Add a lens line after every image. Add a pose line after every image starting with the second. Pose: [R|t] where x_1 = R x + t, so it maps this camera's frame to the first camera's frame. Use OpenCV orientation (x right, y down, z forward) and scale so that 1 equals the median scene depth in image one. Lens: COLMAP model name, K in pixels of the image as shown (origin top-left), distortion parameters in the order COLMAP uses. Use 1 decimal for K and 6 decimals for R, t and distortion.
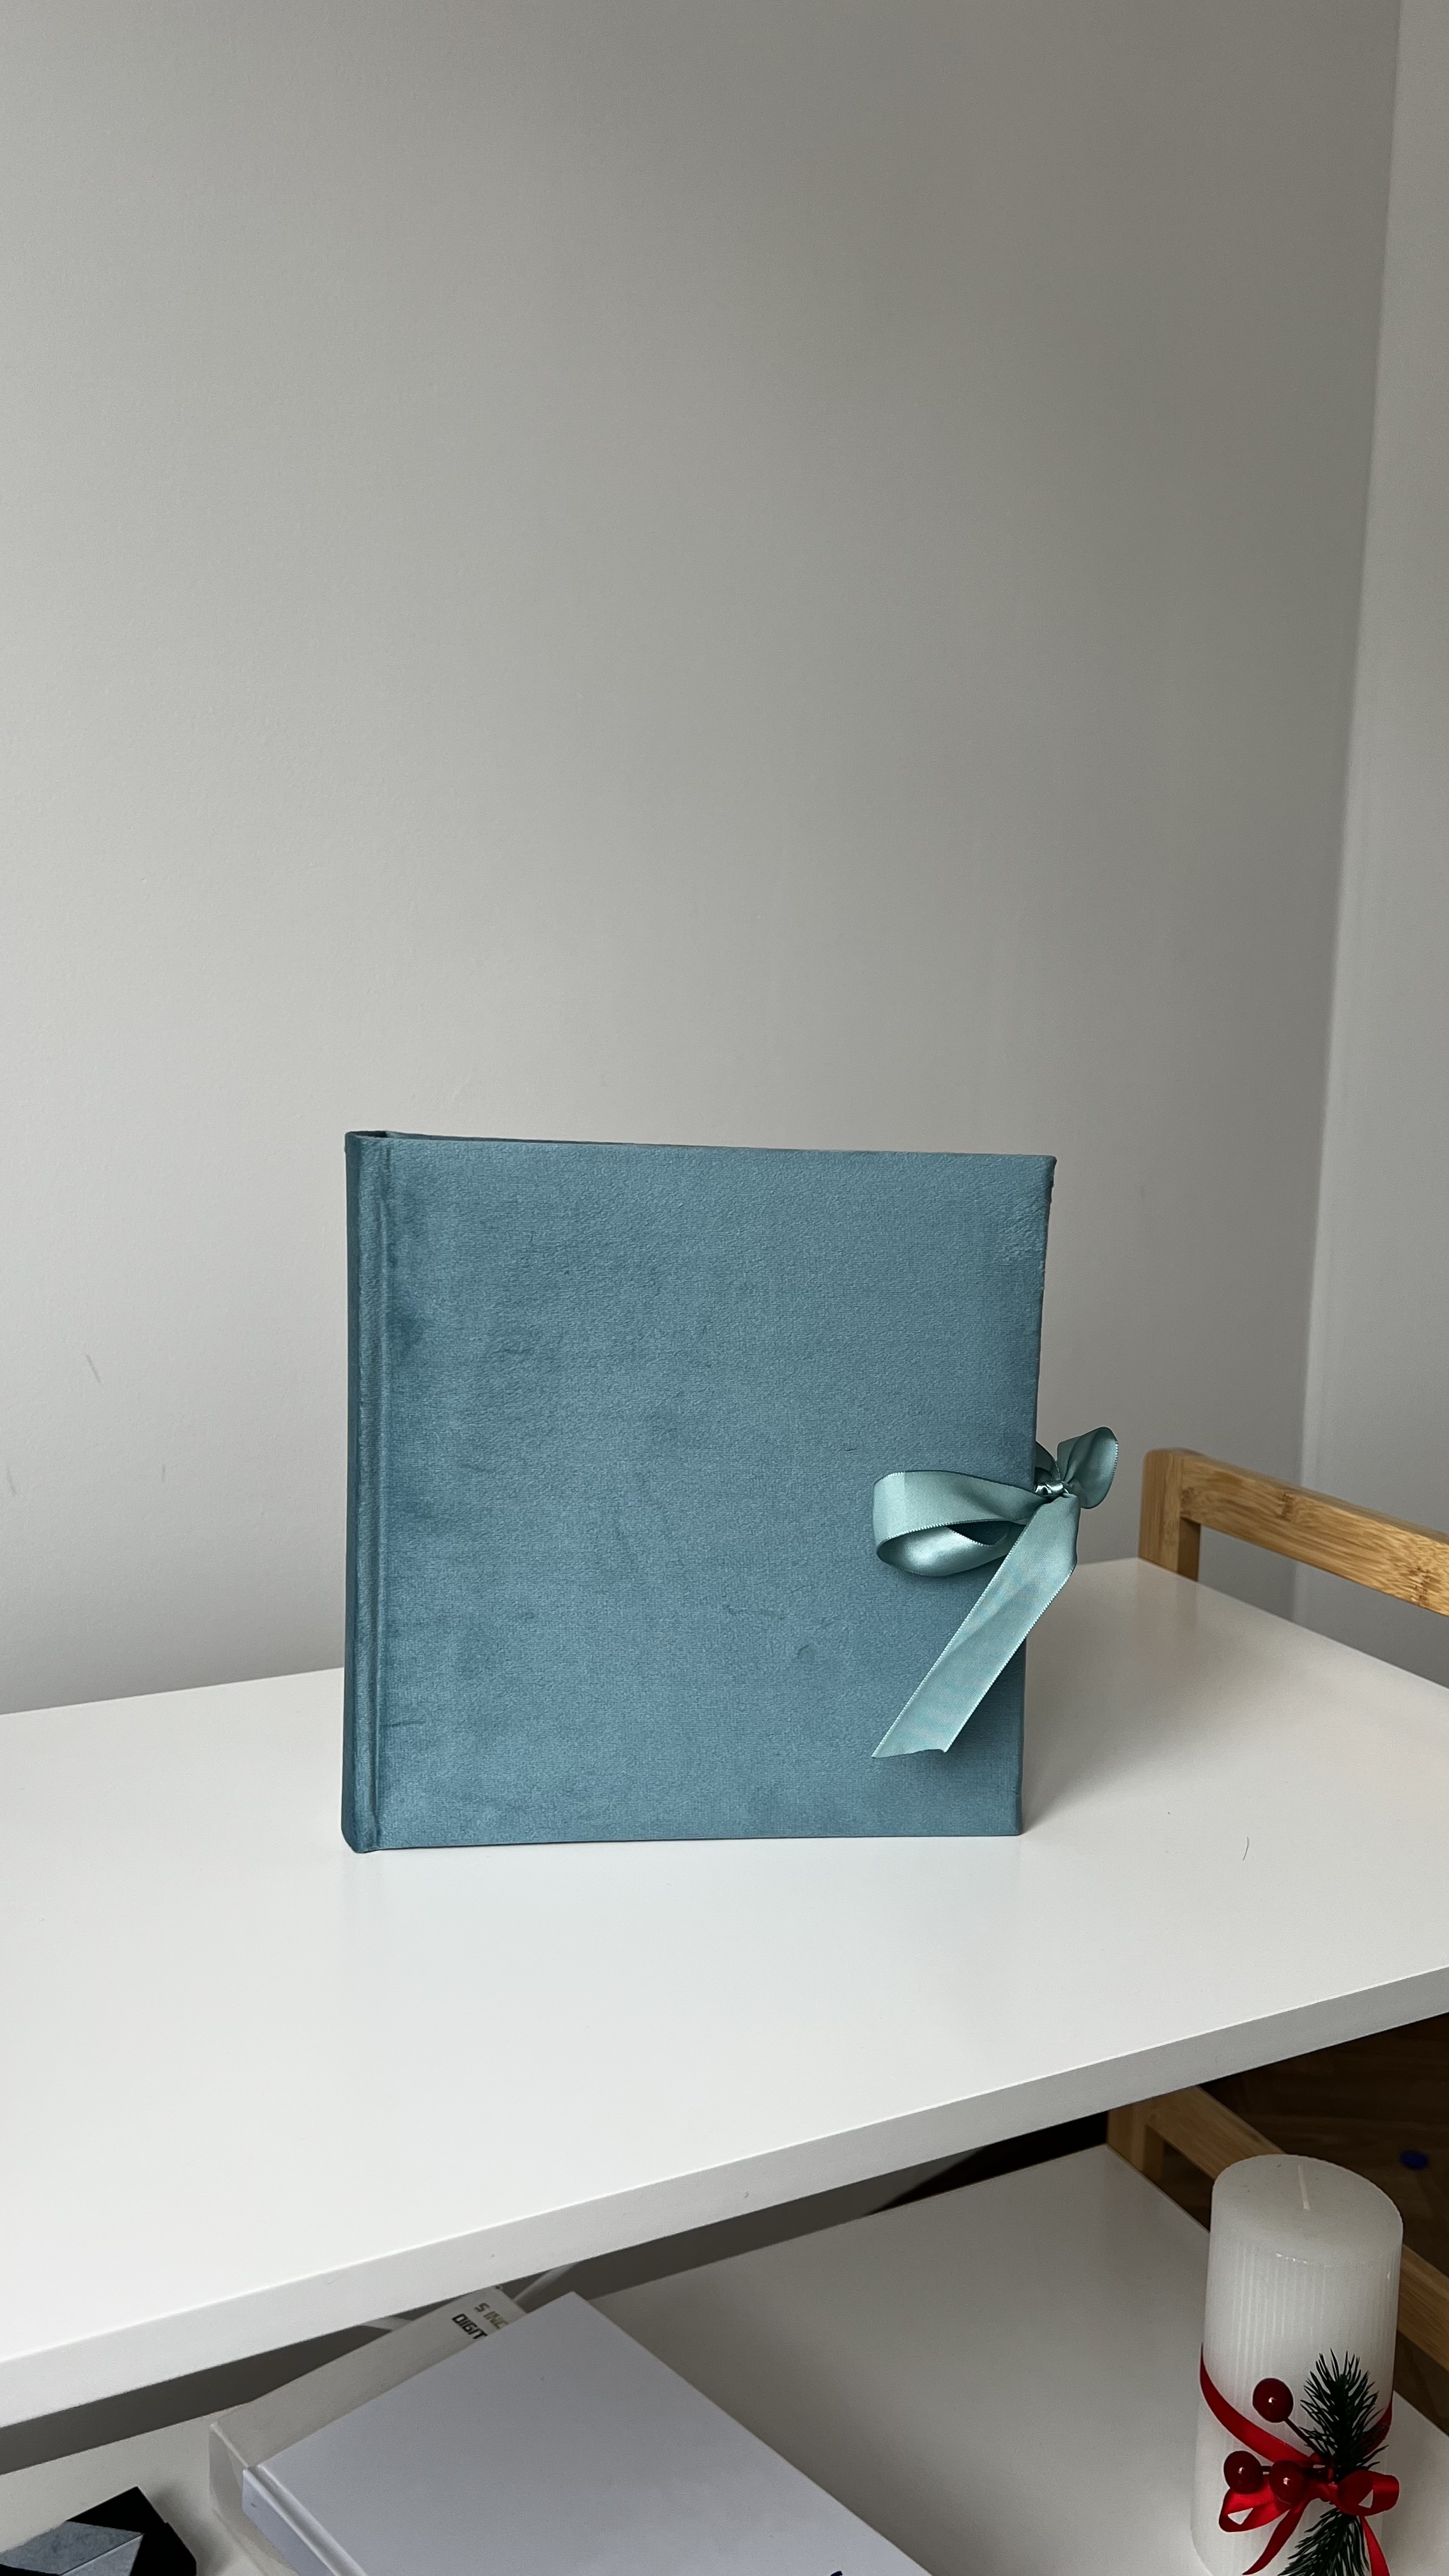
lens RADIAL K [[1948.5, 0, 718.6], [0, 1948.5, 1283.9], [0, 0, 1]] dist [0.014843, -0.045357]
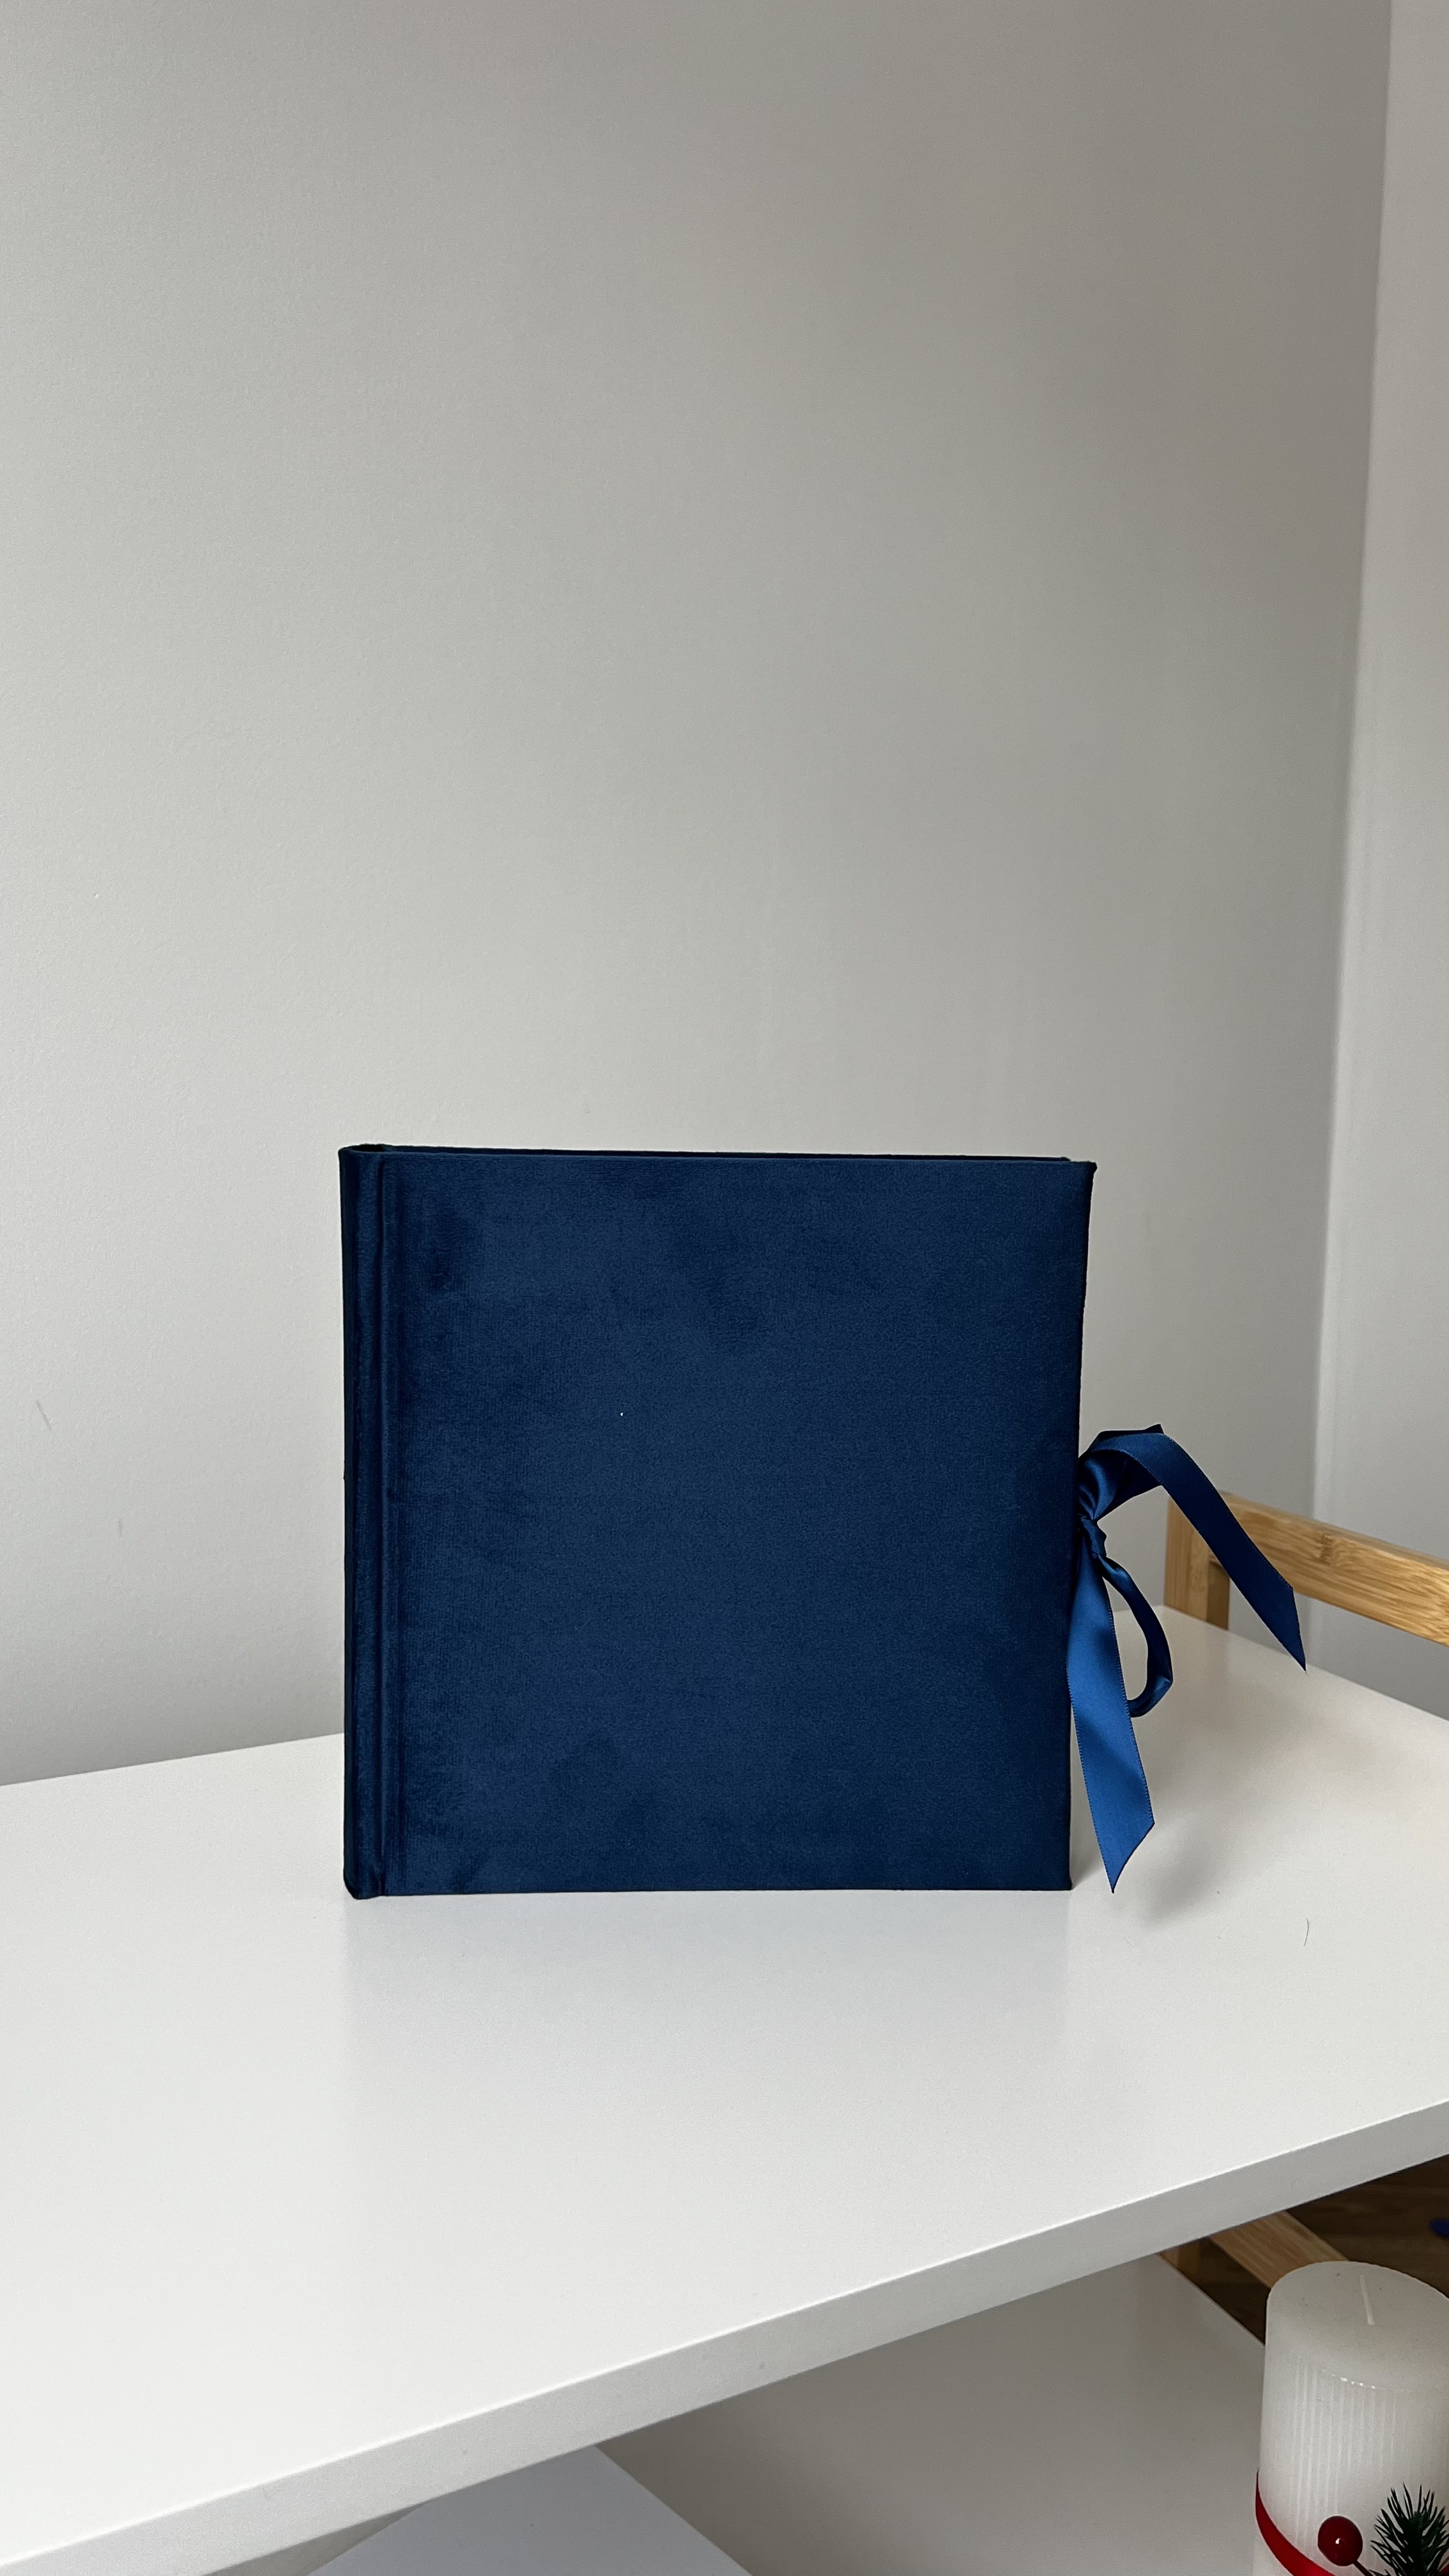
lens RADIAL K [[1948.5, 0, 733.3], [0, 1948.5, 1289.6], [0, 0, 1]] dist [0.014843, -0.045357]
pose [[0.999843, -0.012939, 0.012107, -0.000415], [0.013167, 0.999734, -0.018939, 0.004504], [-0.011859, 0.019095, 0.999747, 0.072037]]
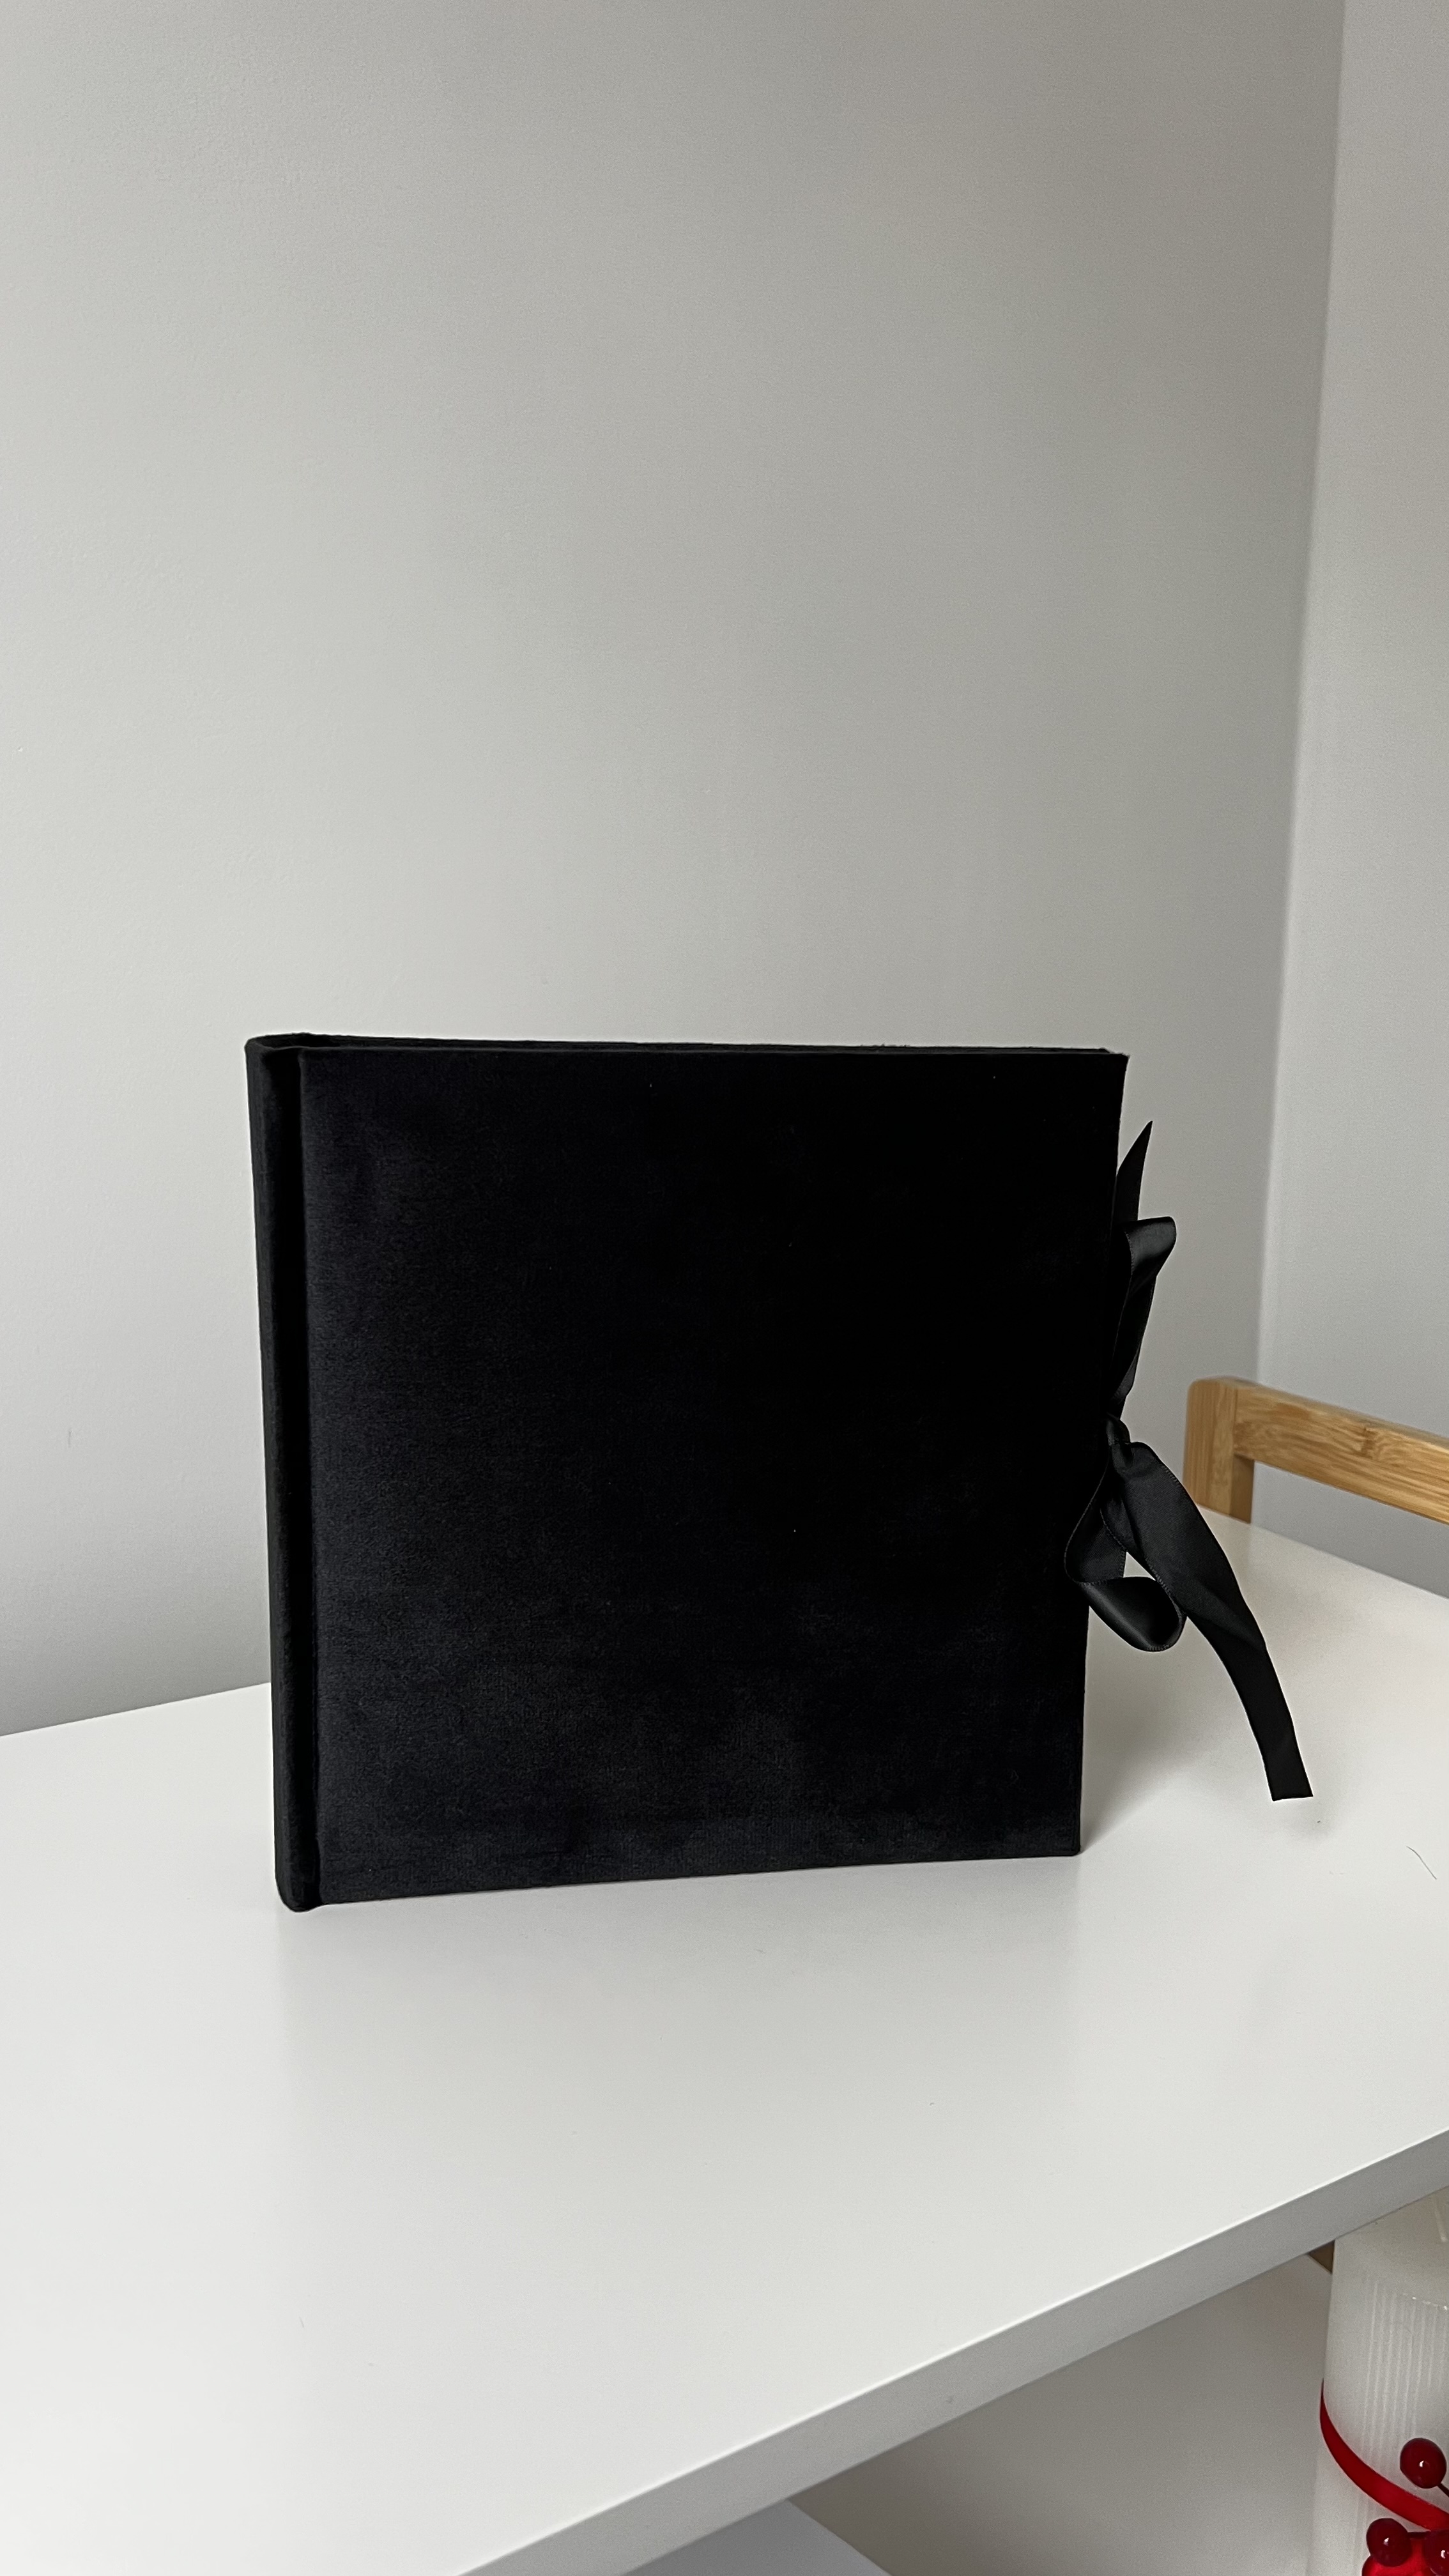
lens RADIAL K [[1948.5, 0, 708.8], [0, 1948.5, 1295.6], [0, 0, 1]] dist [0.014843, -0.045357]
pose [[0.997400, -0.028267, 0.066294, -0.064838], [0.024570, 0.998132, 0.055932, -0.009544], [-0.067751, -0.054157, 0.996231, 0.137711]]
